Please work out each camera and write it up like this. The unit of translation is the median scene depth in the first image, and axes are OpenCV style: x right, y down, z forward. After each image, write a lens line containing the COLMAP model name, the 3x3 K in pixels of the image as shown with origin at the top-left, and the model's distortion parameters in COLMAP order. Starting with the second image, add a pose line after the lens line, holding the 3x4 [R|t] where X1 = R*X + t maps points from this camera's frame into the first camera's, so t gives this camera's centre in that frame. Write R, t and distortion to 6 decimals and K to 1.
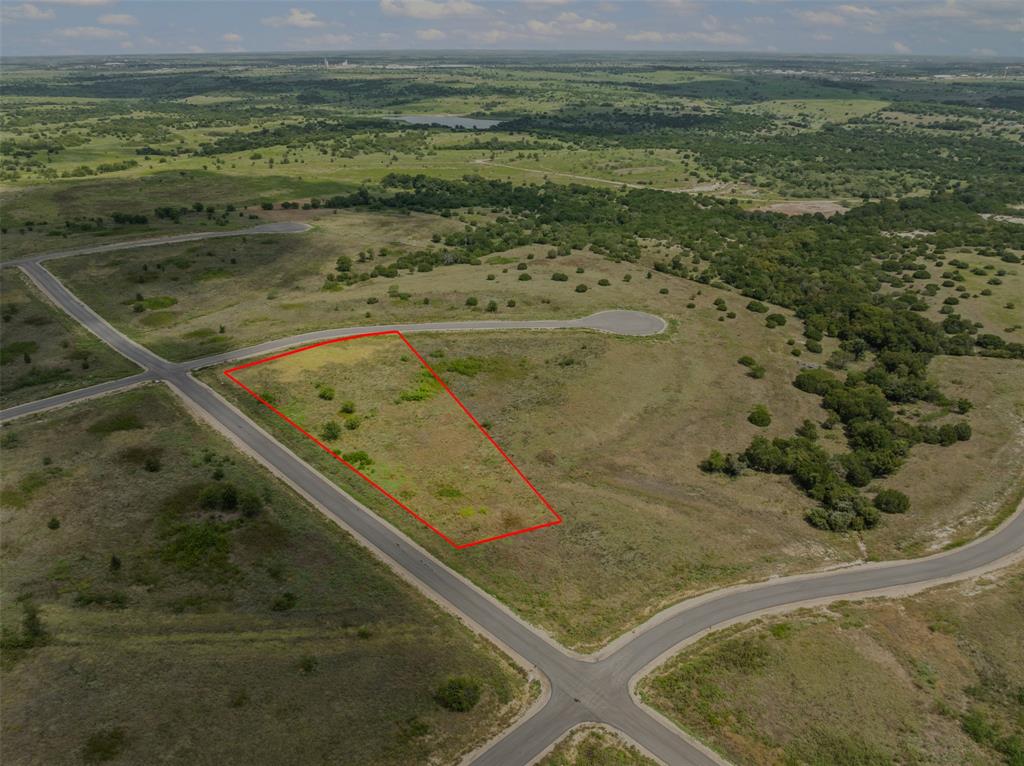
lens RADIAL K [[726.2, 0, 514.1], [0, 726.2, 383.6], [0, 0, 1]] dist [-0.032055, -0.006613]
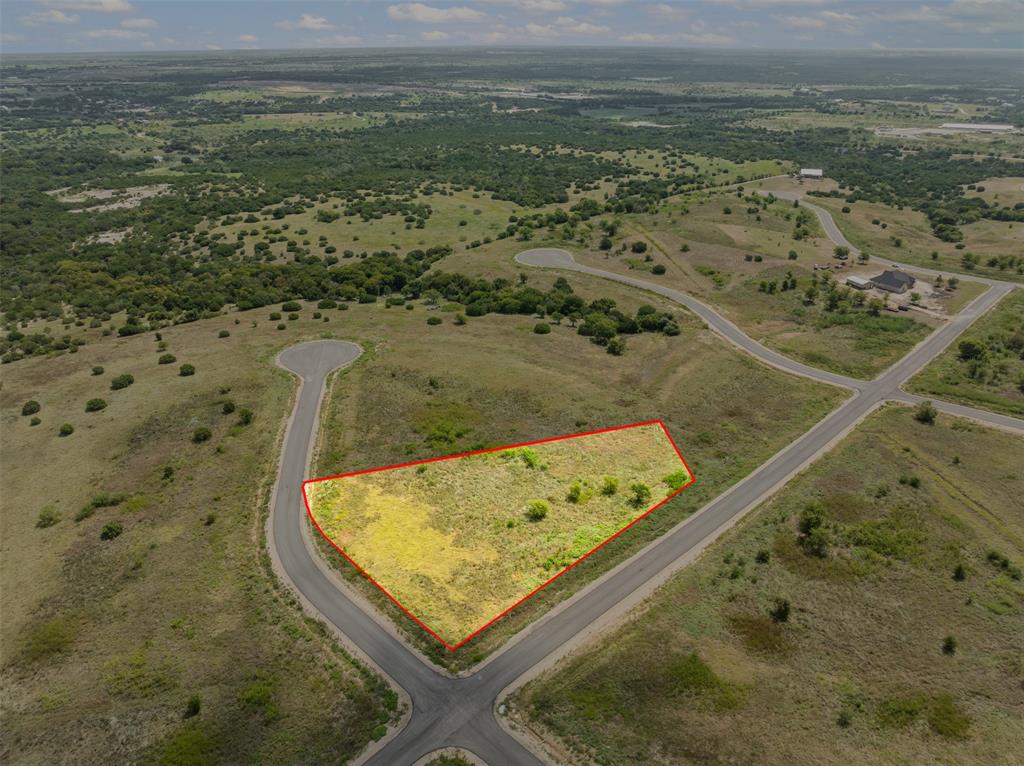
lens RADIAL K [[726.2, 0, 514.1], [0, 726.2, 383.6], [0, 0, 1]] dist [-0.032055, -0.006613]
pose [[0.014532, -0.429995, 0.902714, -1.087384], [0.429855, 0.817812, 0.382633, -0.484128], [-0.902781, 0.382476, 0.196720, 1.024526]]
